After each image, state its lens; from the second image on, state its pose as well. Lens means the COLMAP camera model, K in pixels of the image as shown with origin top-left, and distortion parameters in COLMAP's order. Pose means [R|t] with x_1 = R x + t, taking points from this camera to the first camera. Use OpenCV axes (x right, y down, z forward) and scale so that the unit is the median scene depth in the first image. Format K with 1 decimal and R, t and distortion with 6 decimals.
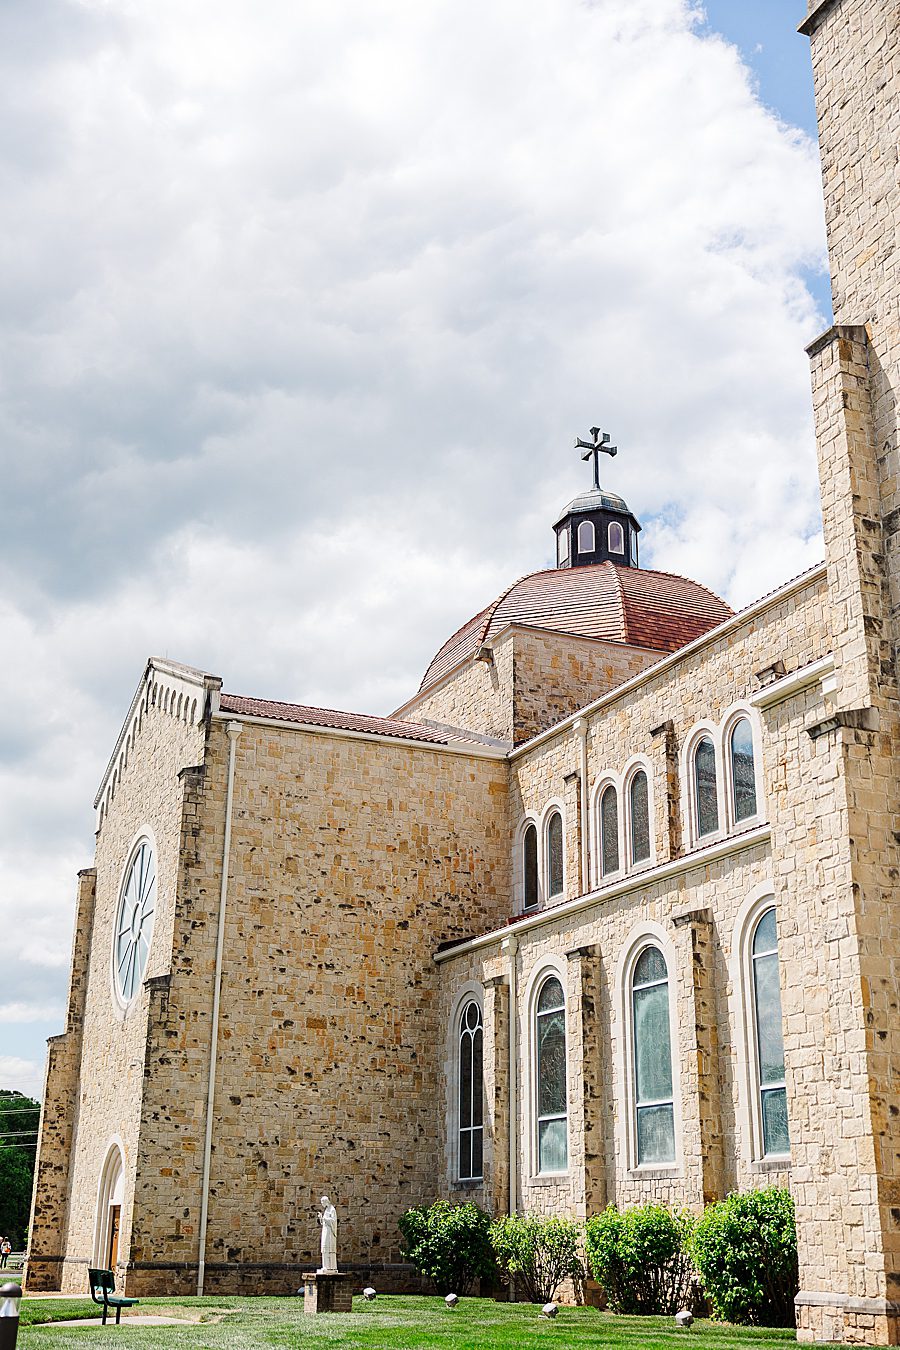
lens RADIAL K [[1521.4, 0, 450.0], [0, 1521.4, 675.0], [0, 0, 1]] dist [0.001816, 0.011021]
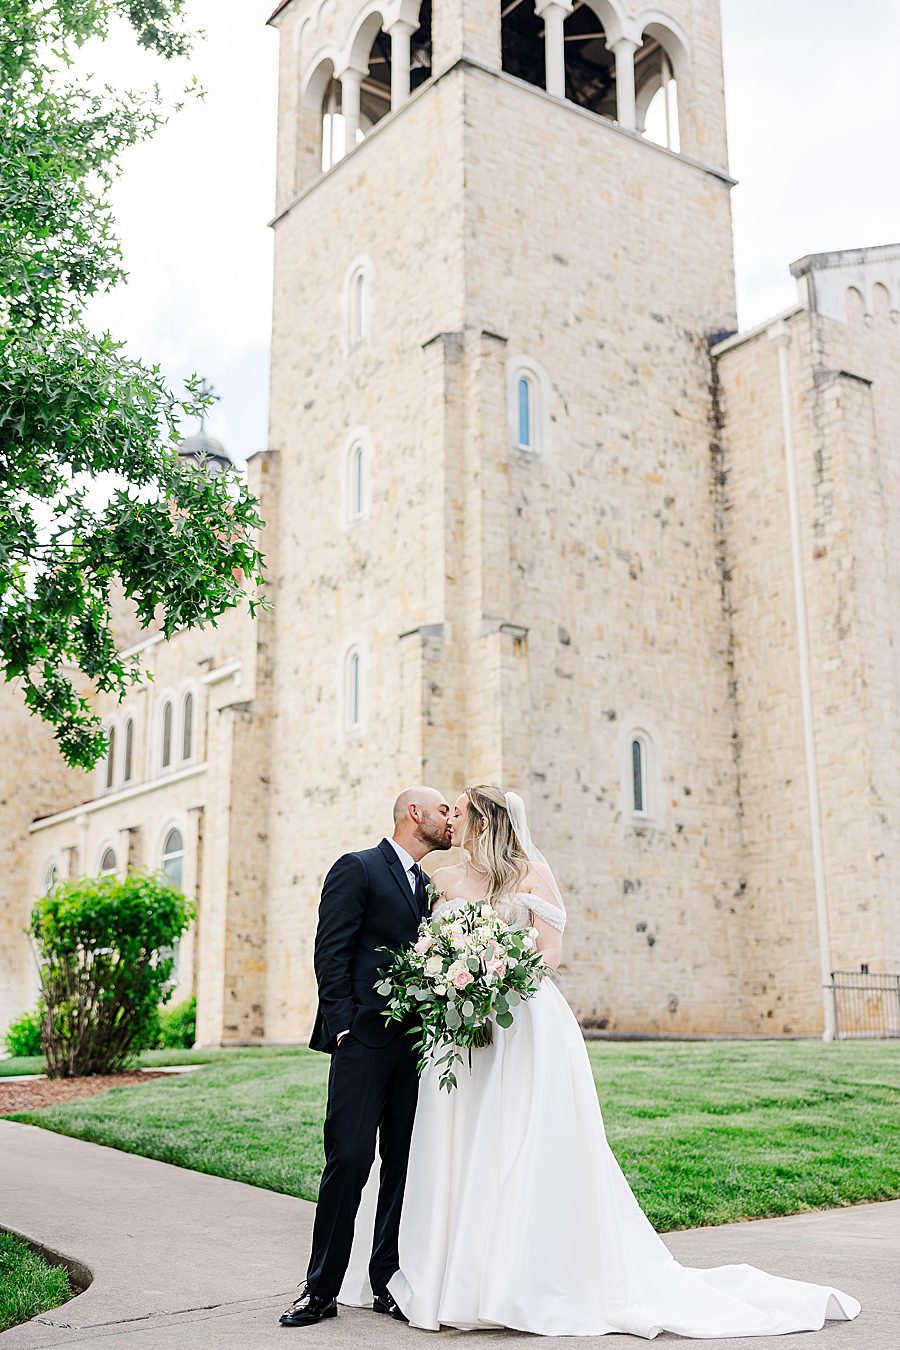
lens RADIAL K [[1521.4, 0, 450.0], [0, 1521.4, 675.0], [0, 0, 1]] dist [0.001816, 0.011021]
pose [[0.976596, 0.036334, 0.211989, 0.064899], [-0.056215, 0.994487, 0.088521, -0.079938], [-0.207604, -0.098366, 0.973255, -0.319859]]
